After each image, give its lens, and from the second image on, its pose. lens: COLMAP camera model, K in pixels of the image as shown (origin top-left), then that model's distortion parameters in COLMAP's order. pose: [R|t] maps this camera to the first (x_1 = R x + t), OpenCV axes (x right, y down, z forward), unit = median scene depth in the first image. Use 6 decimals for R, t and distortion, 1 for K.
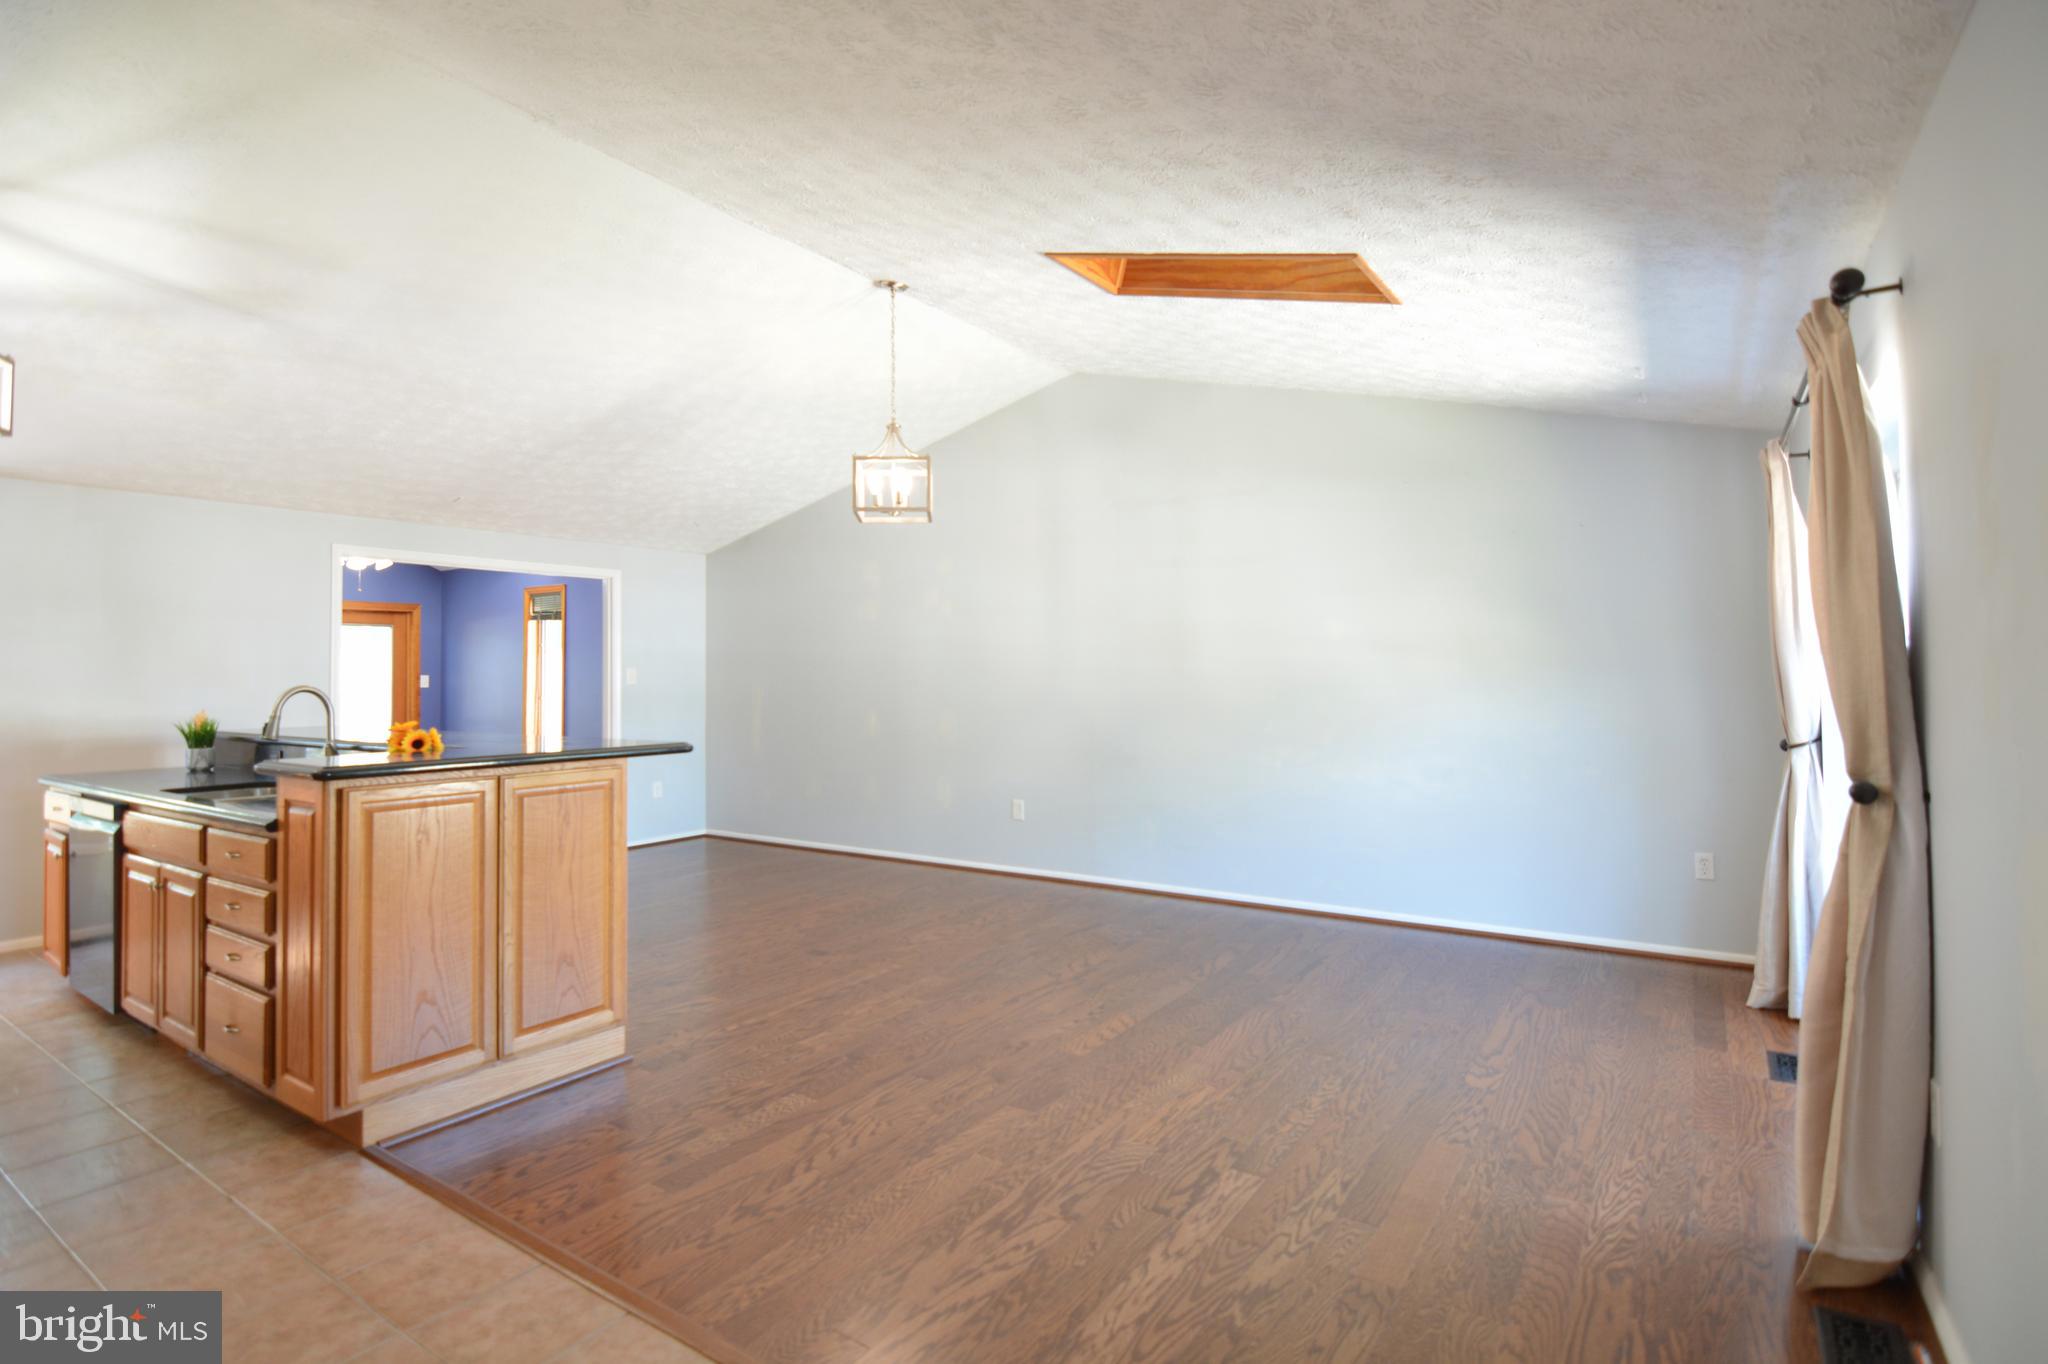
lens RADIAL K [[1003.5, 0, 1015.3], [0, 1003.5, 644.3], [0, 0, 1]] dist [-0.000990, -0.013098]
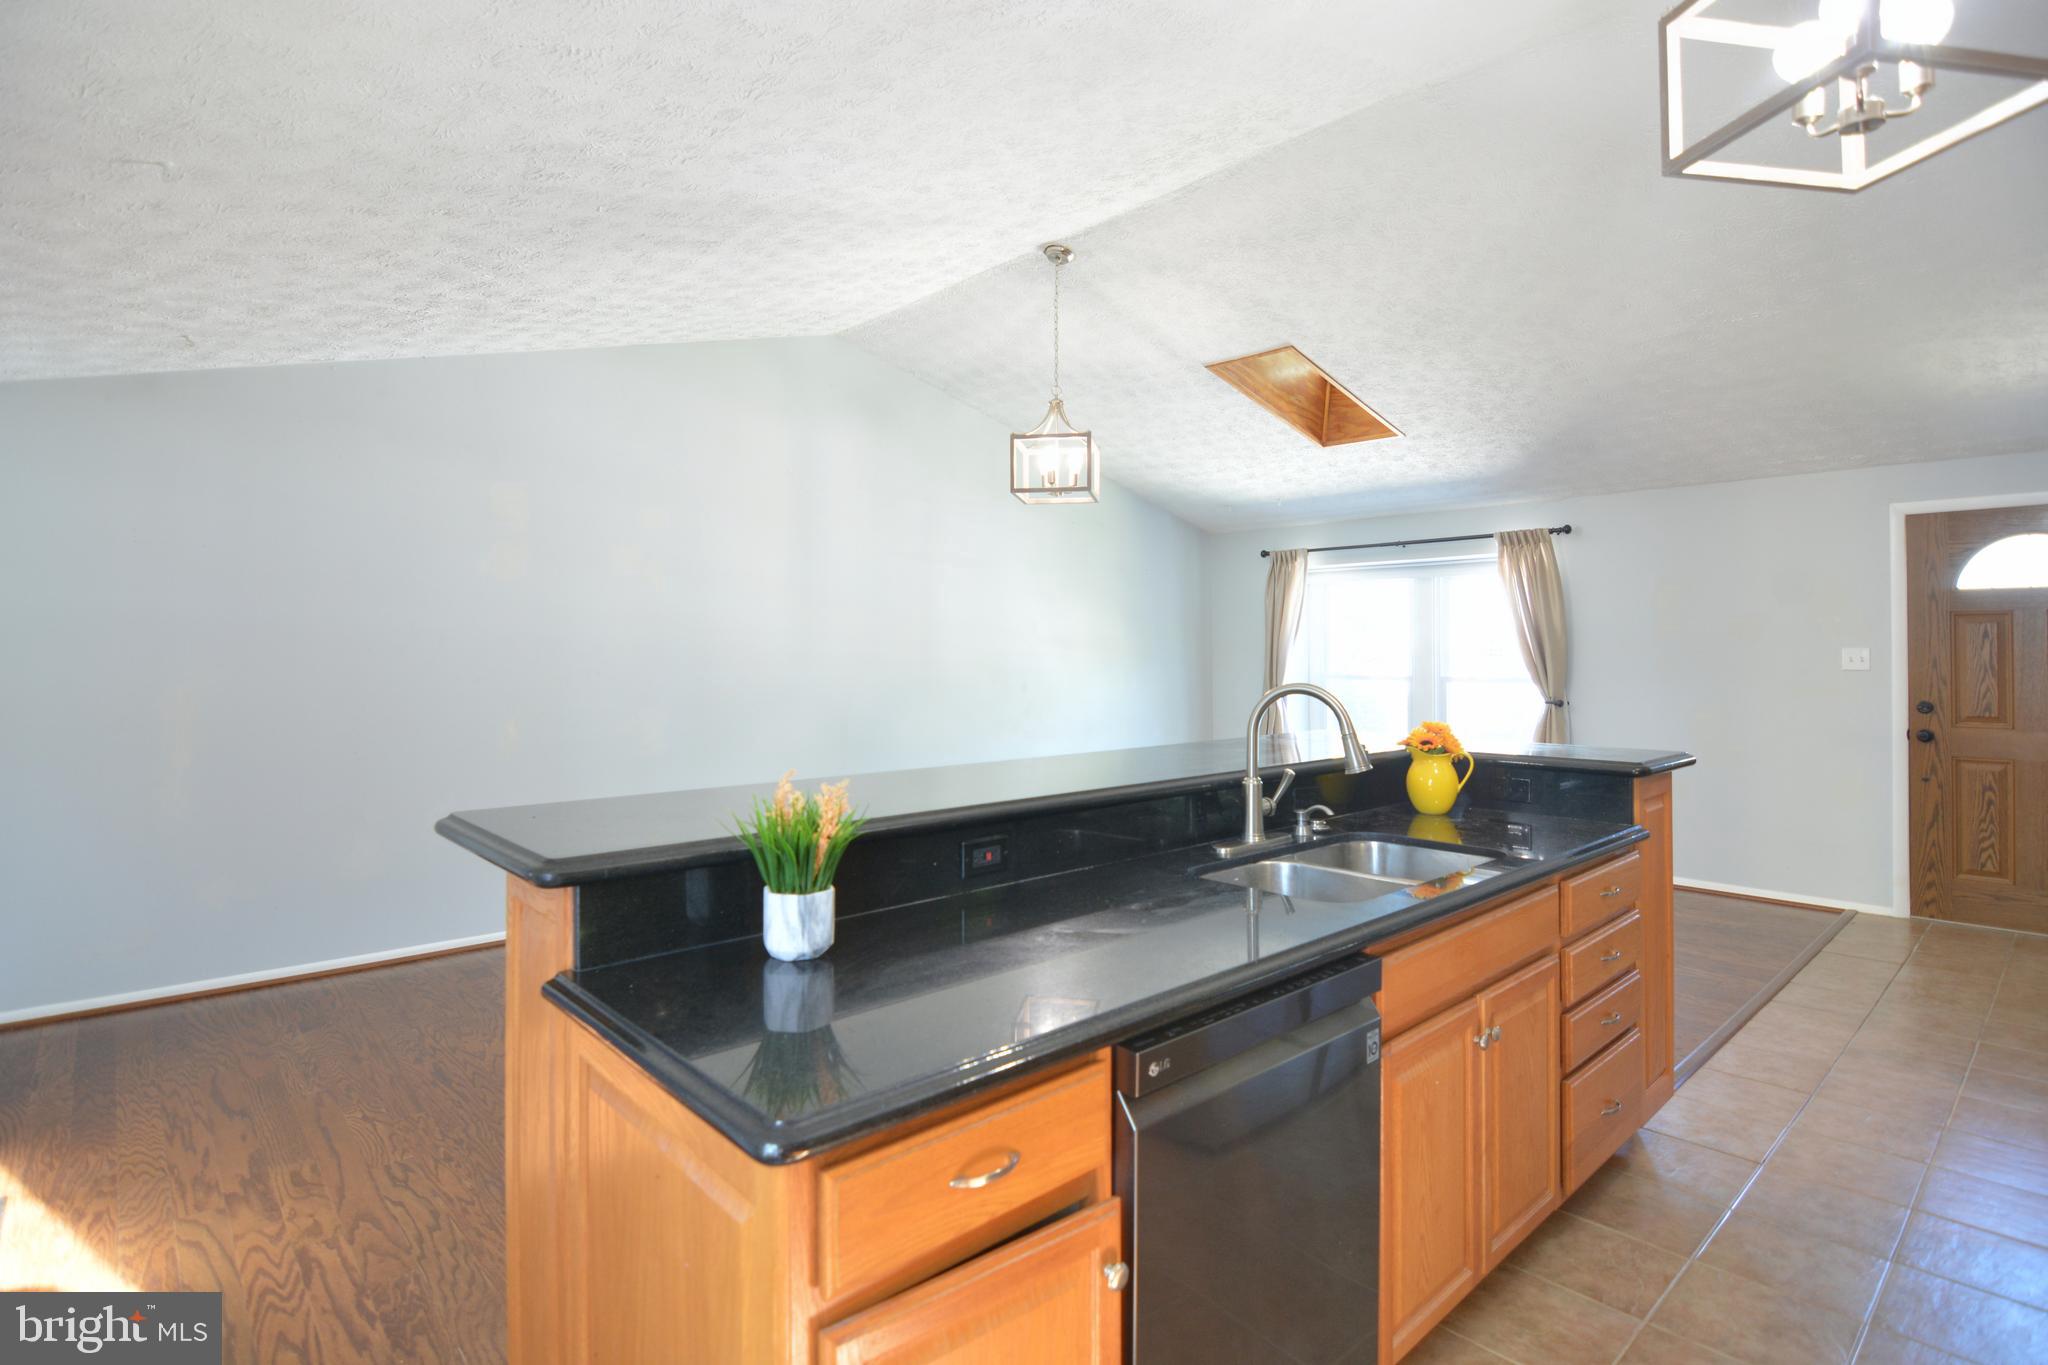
lens RADIAL K [[1014.5, 0, 1019.1], [0, 1014.5, 640.5], [0, 0, 1]] dist [-0.004694, -0.011488]
pose [[0.240216, 0.019028, 0.970533, -1.357428], [-0.032672, 0.999400, -0.011507, 0.028137], [-0.970170, -0.028945, 0.240693, 1.021804]]
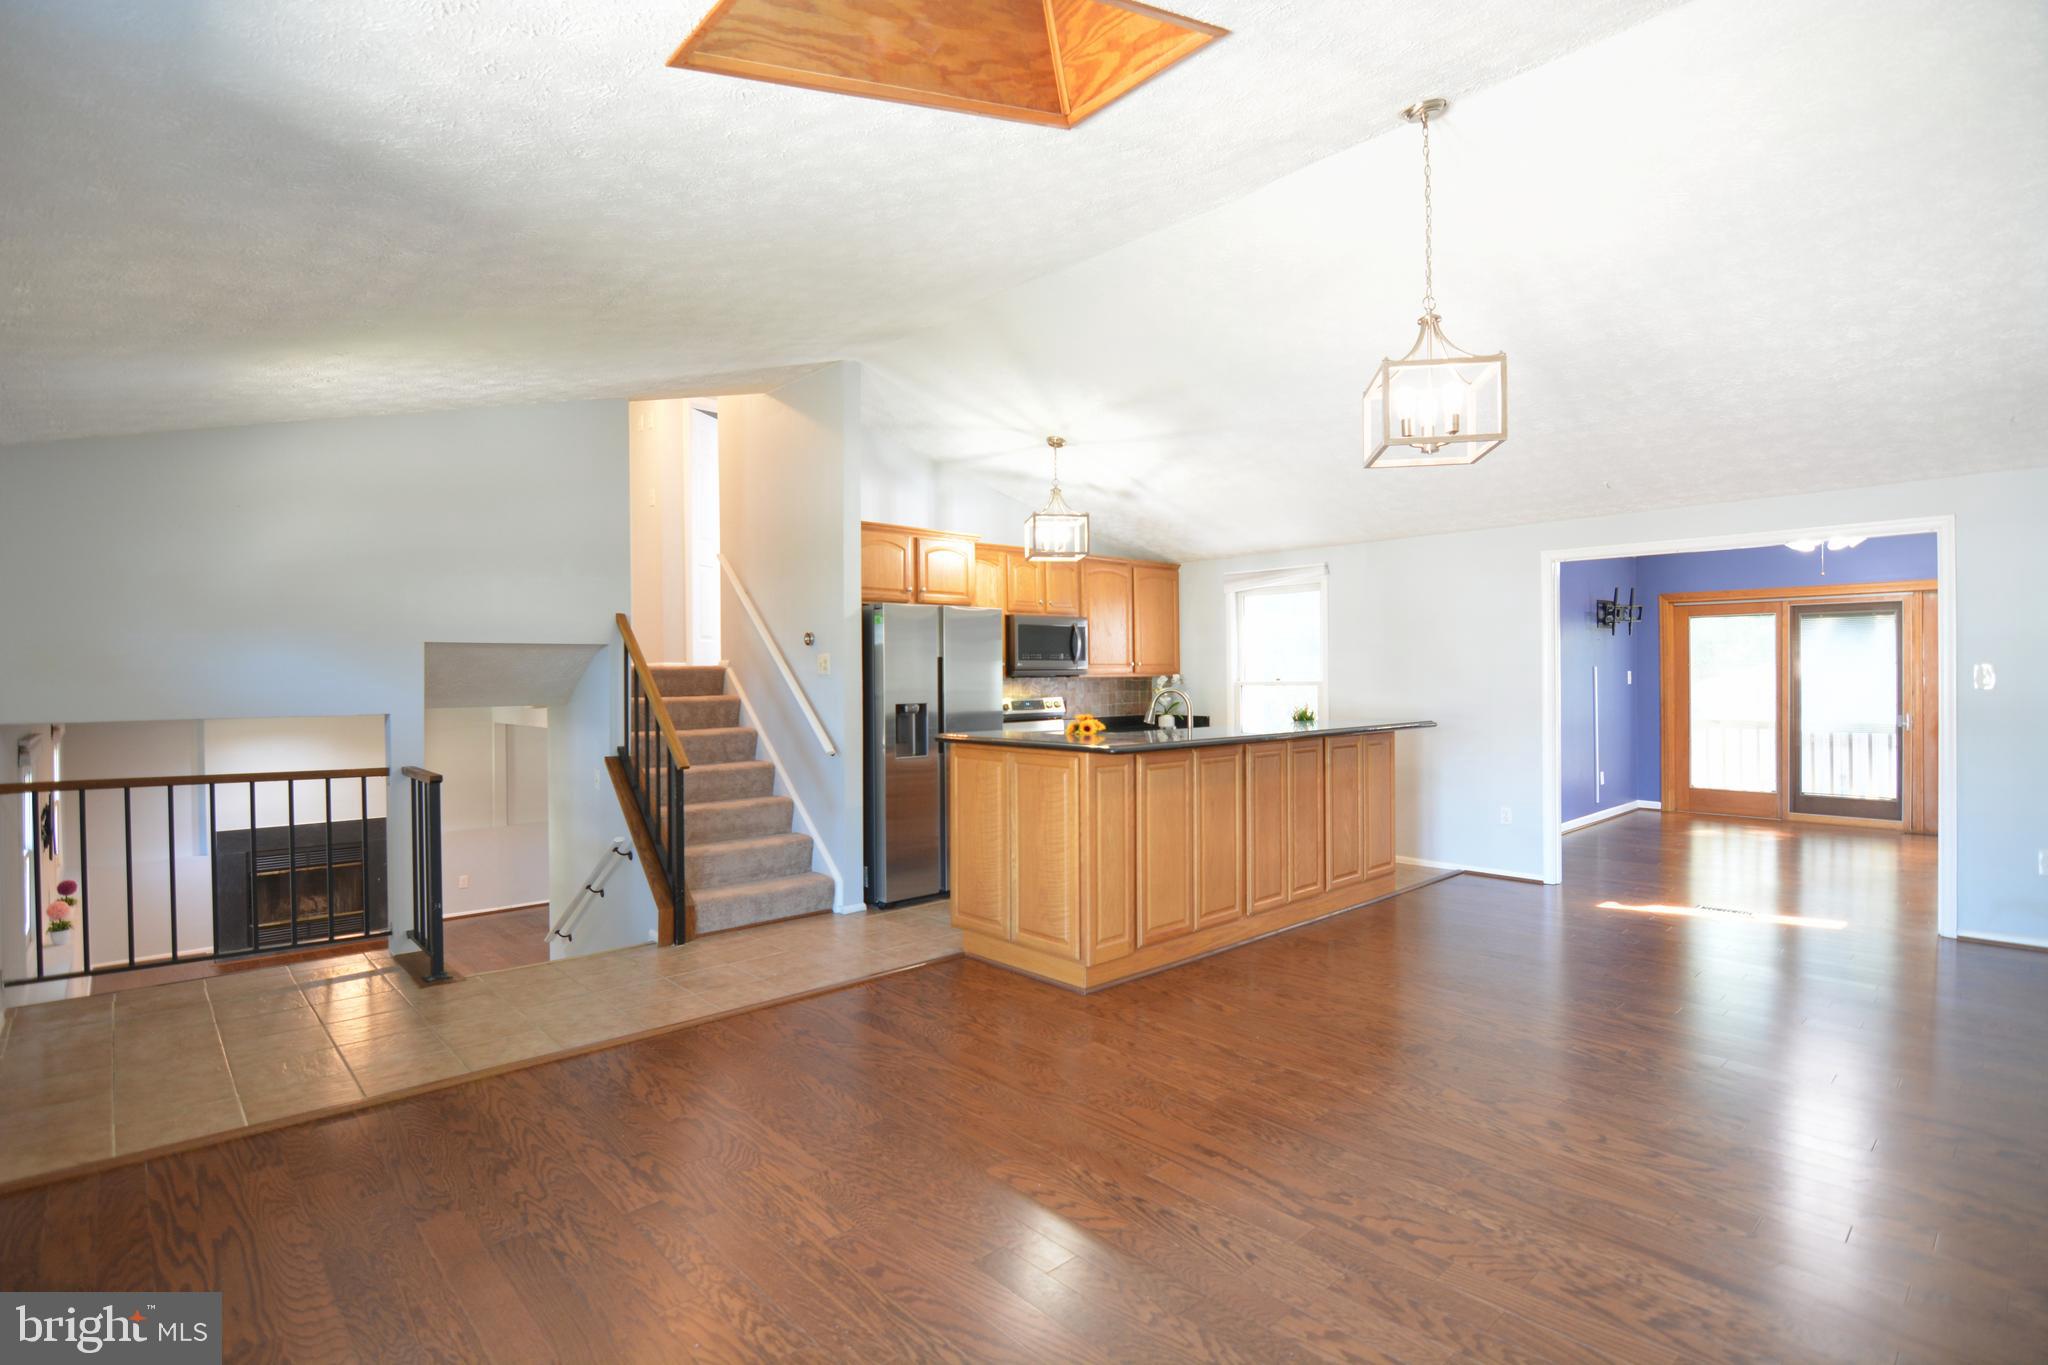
lens RADIAL K [[992.9, 0, 1015.3], [0, 992.9, 676.3], [0, 0, 1]] dist [-0.004034, -0.012136]
pose [[-0.233637, 0.010673, -0.972265, 0.762052], [0.040174, 0.999192, 0.001315, 0.013342], [0.971494, -0.038753, -0.233877, 1.123765]]
